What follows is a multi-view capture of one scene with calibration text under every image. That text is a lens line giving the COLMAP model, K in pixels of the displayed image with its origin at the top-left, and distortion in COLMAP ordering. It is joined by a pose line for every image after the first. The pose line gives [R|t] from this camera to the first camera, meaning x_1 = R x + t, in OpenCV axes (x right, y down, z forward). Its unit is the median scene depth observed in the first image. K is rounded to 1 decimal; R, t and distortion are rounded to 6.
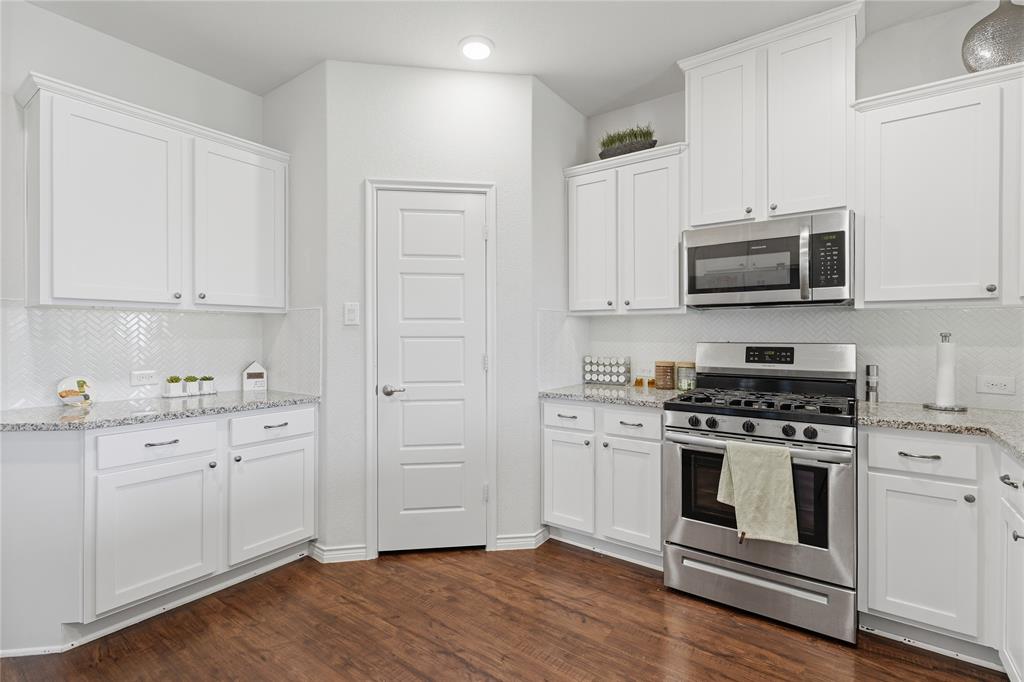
lens RADIAL K [[475.0, 0, 510.5], [0, 475.0, 333.9], [0, 0, 1]] dist [-0.005857, 0.001312]
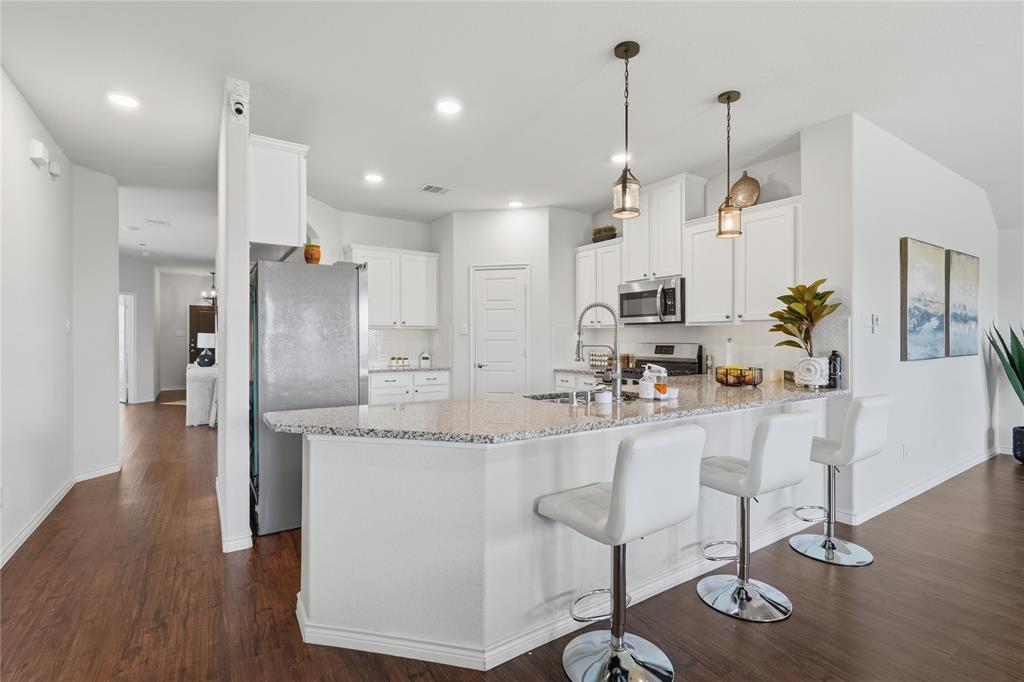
lens RADIAL K [[475.0, 0, 511.5], [0, 475.0, 338.5], [0, 0, 1]] dist [-0.005857, 0.001312]
pose [[0.937270, -0.000677, -0.348604, 0.617264], [0.000333, 0.999999, -0.001046, 0.001980], [0.348605, 0.000864, 0.937269, -0.939977]]
